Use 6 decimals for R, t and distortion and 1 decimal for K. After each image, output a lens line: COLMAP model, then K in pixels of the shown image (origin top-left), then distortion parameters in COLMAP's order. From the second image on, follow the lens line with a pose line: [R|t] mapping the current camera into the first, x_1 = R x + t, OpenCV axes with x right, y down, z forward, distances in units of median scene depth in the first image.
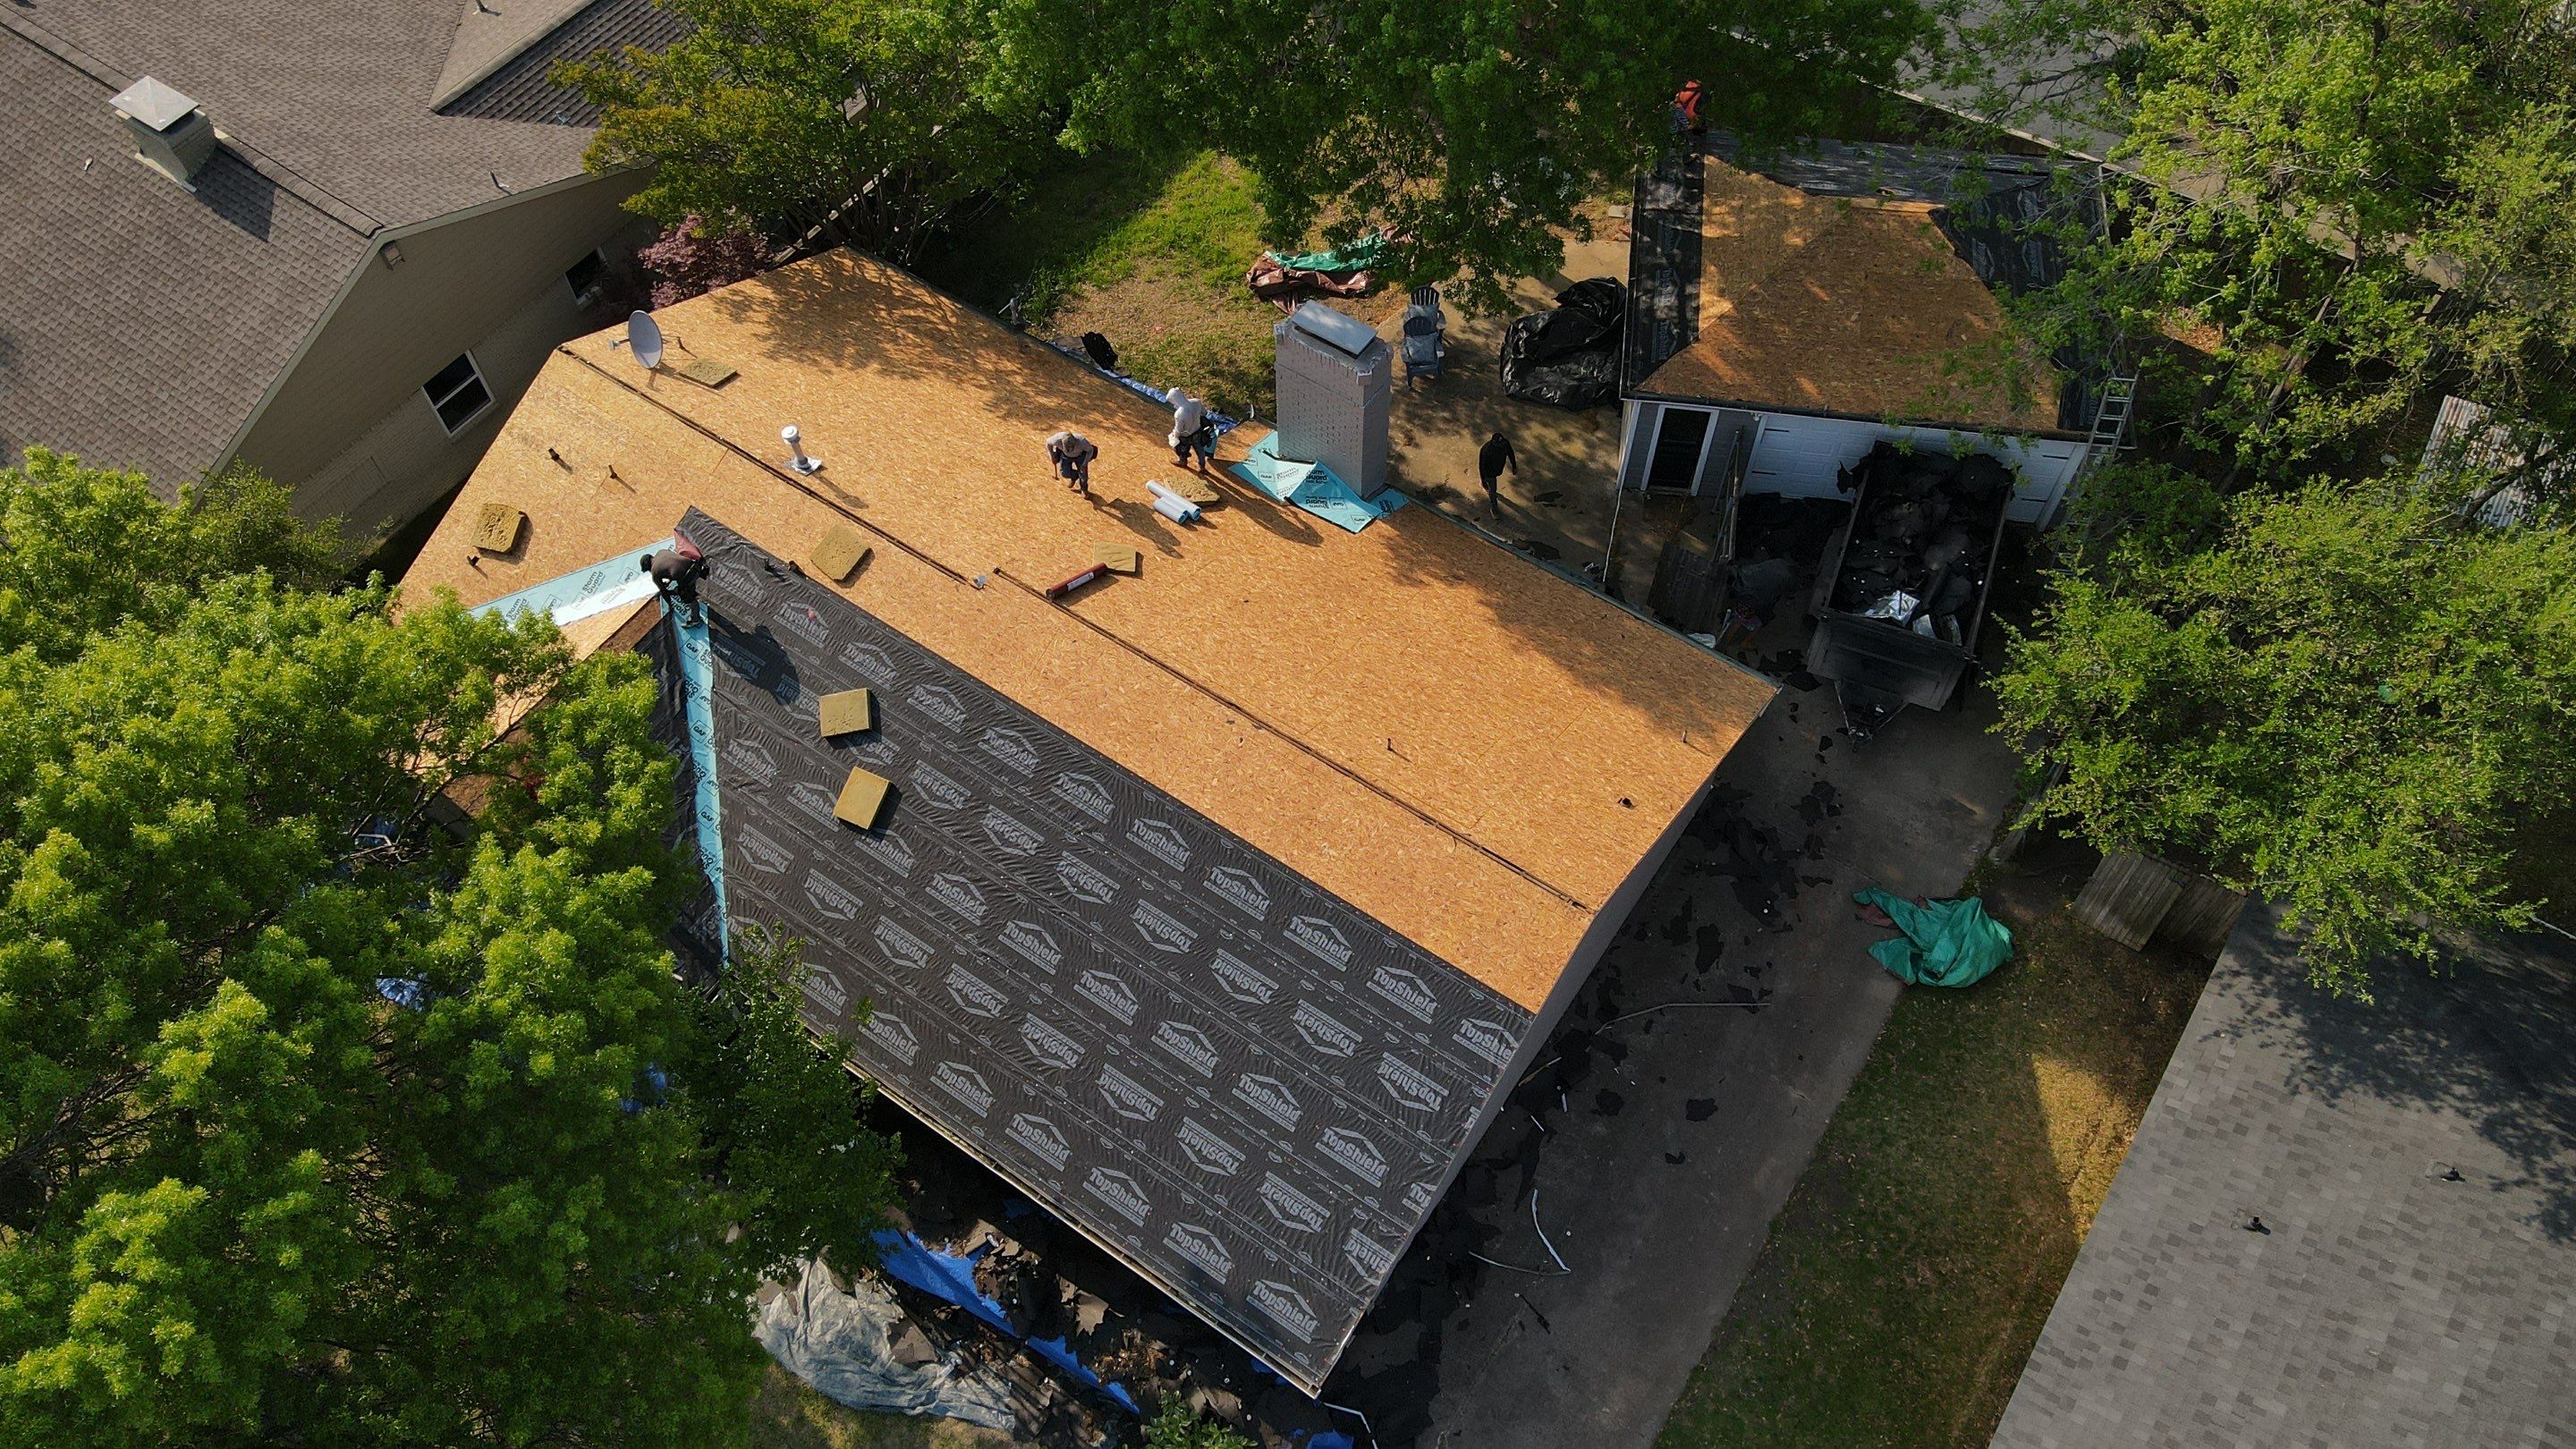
lens RADIAL K [[1892.2, 0, 1278.8], [0, 1892.2, 713.8], [0, 0, 1]] dist [0.004291, 0.022627]
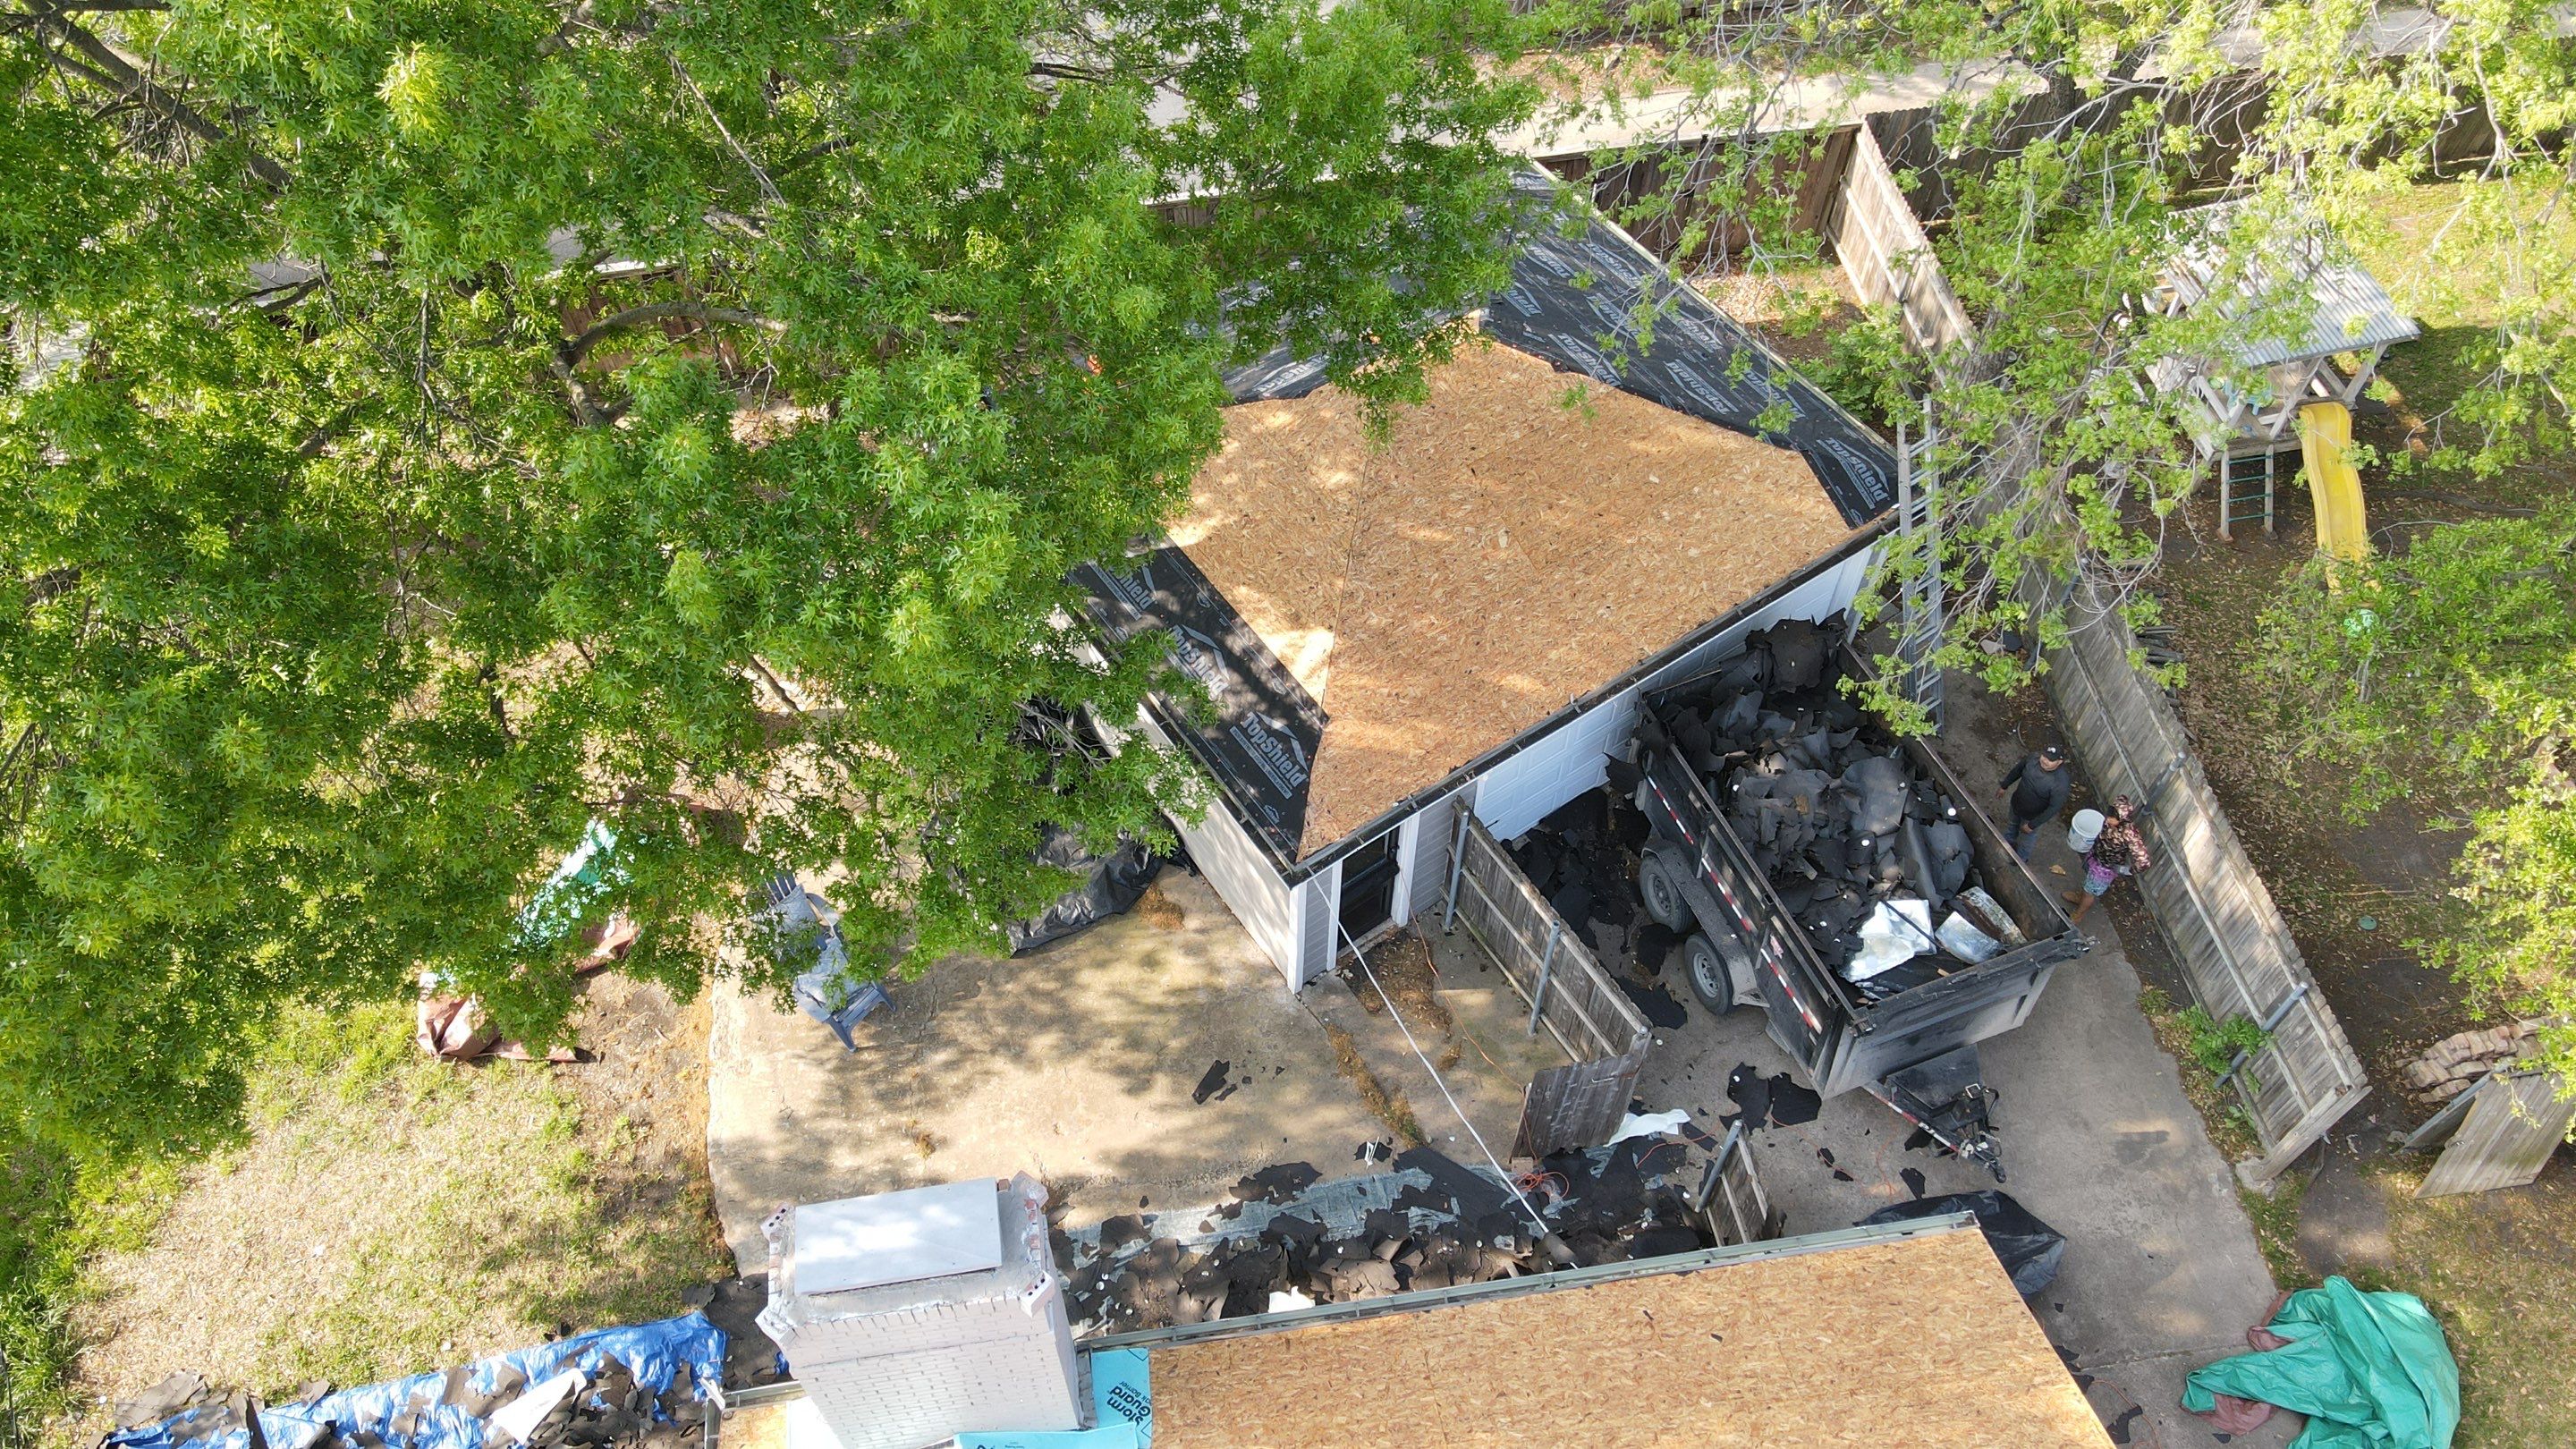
lens RADIAL K [[1892.2, 0, 1278.9], [0, 1892.2, 728.5], [0, 0, 1]] dist [0.004291, 0.022627]
pose [[0.728970, -0.539027, 0.421964, -0.023627], [0.564717, 0.821927, 0.074364, -0.277837], [-0.386907, 0.184081, 0.903558, 0.585231]]
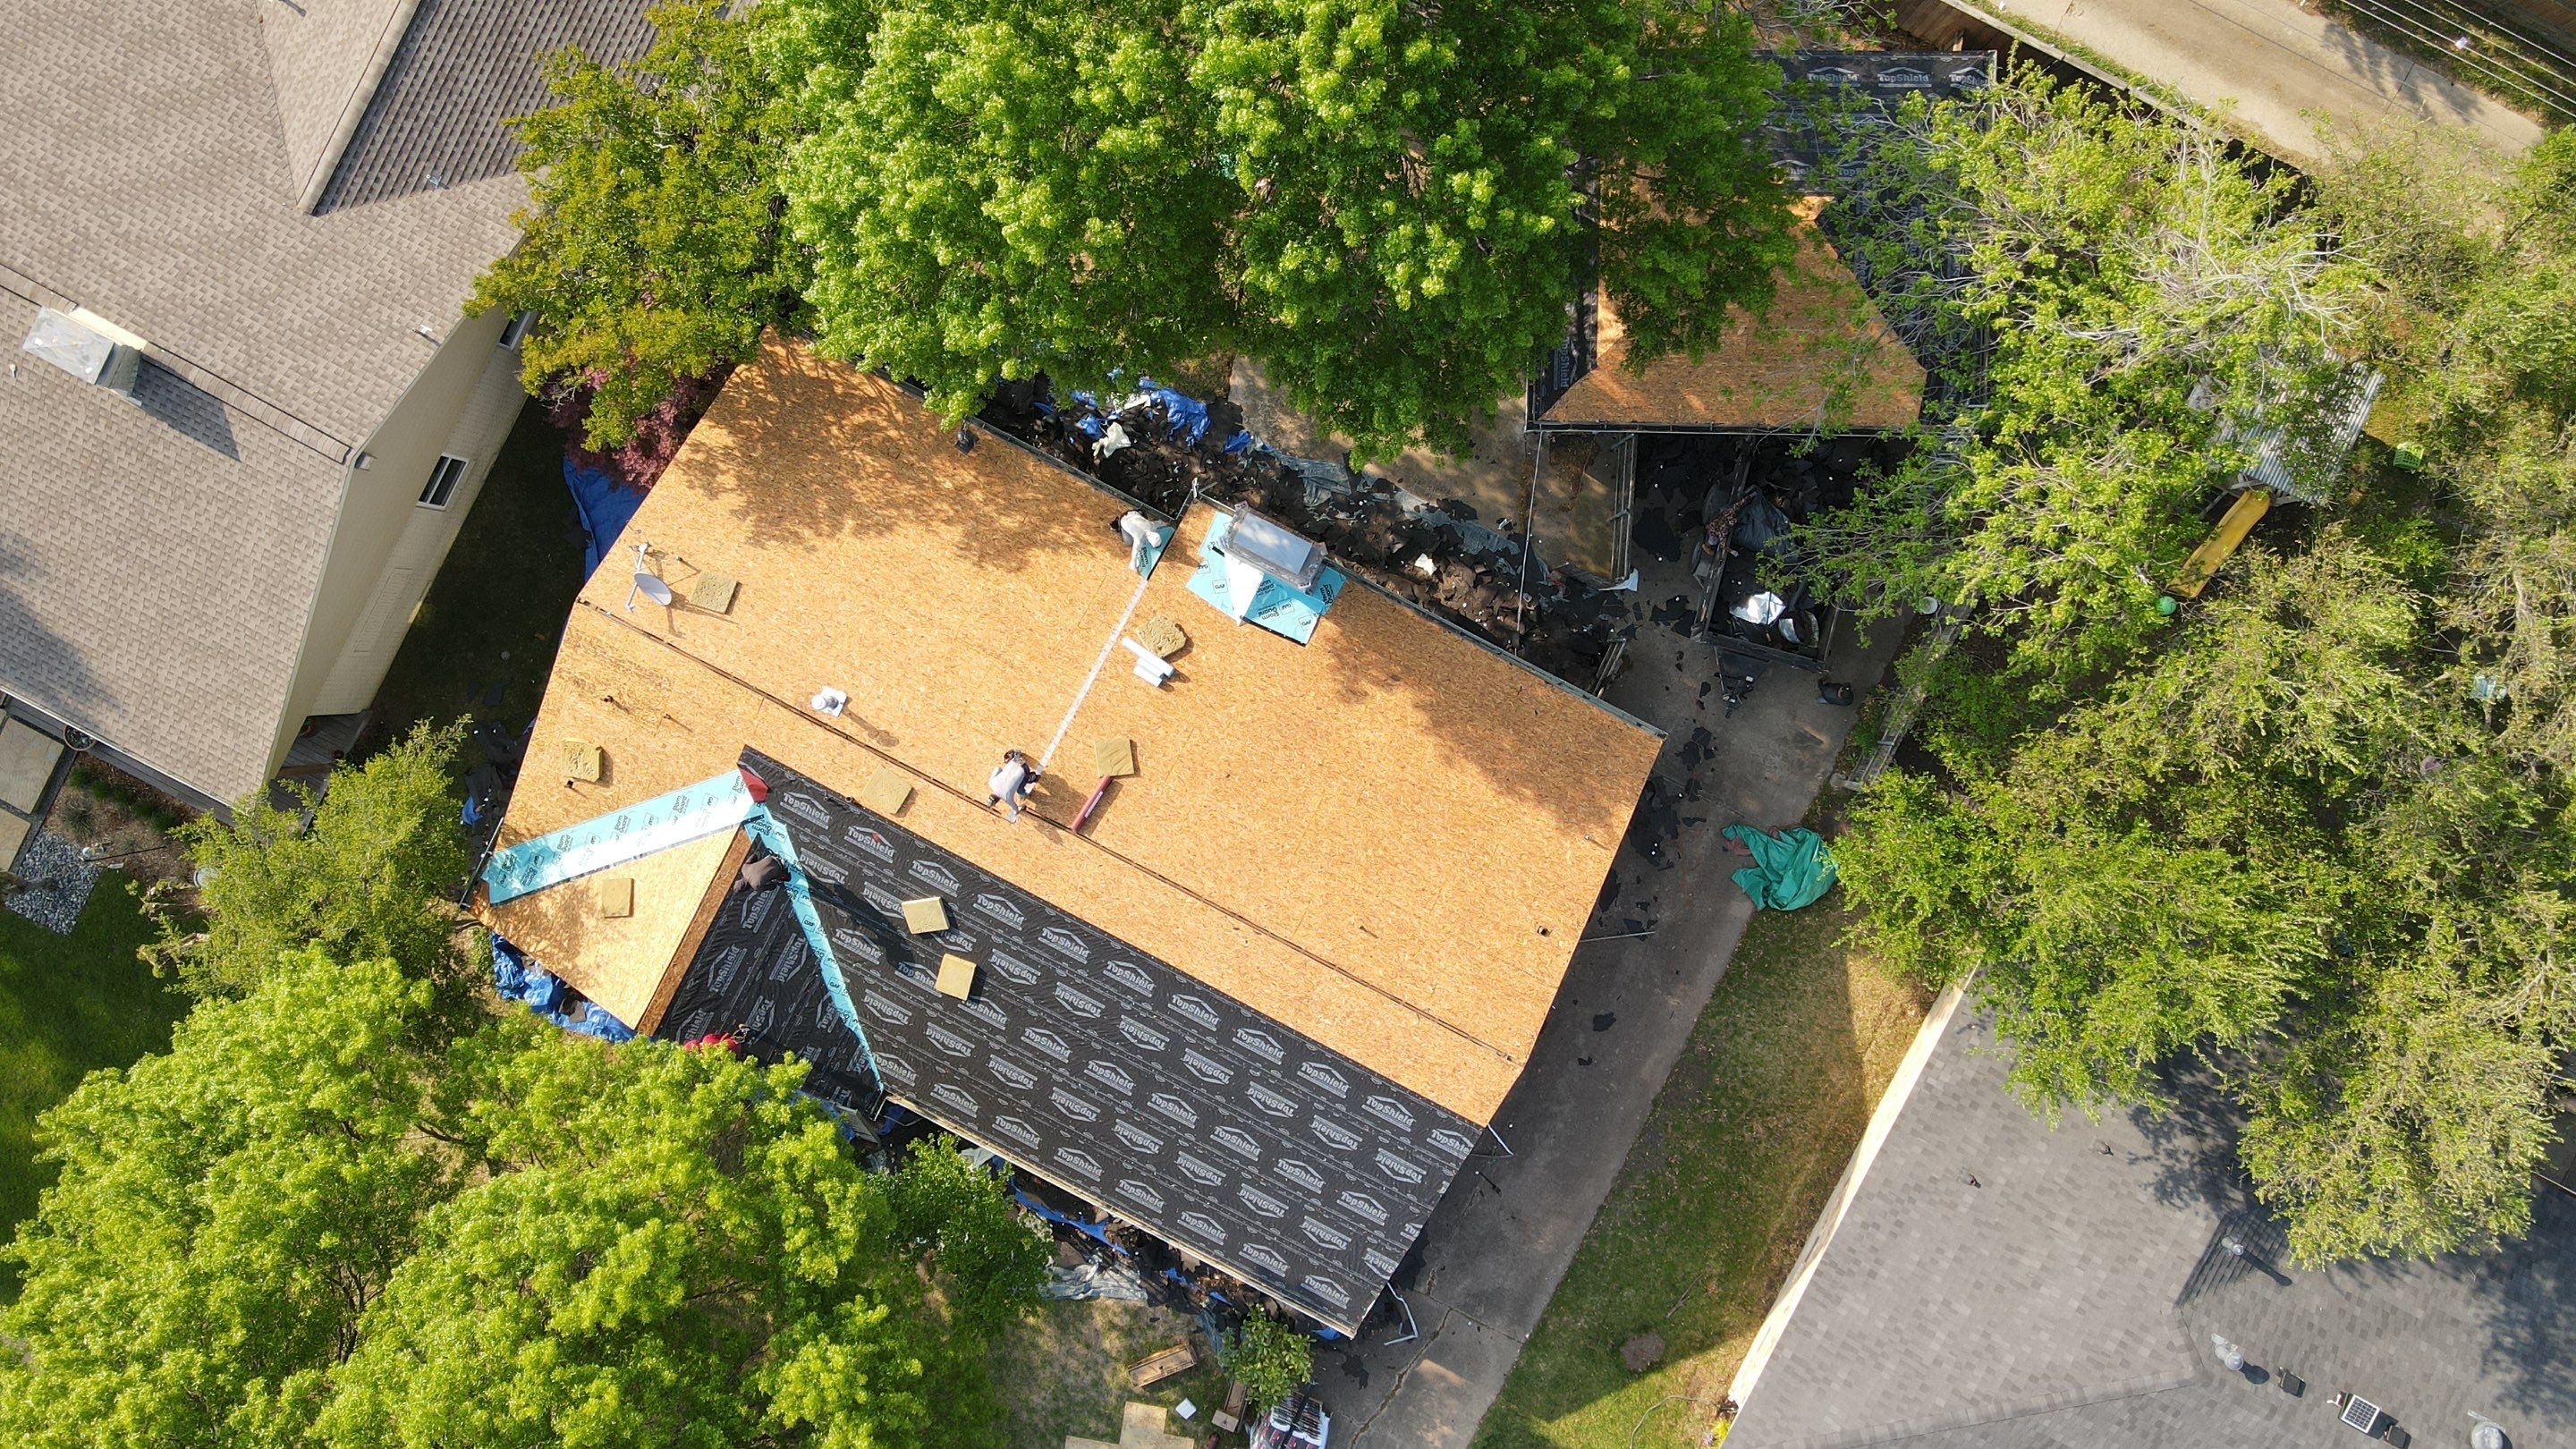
lens RADIAL K [[1892.2, 0, 1275.9], [0, 1892.2, 711.8], [0, 0, 1]] dist [0.004291, 0.022627]
pose [[0.991620, -0.129189, -0.000794, 0.019401], [0.107114, 0.818710, 0.564128, -0.756165], [-0.072229, -0.559485, 0.825687, 0.018924]]
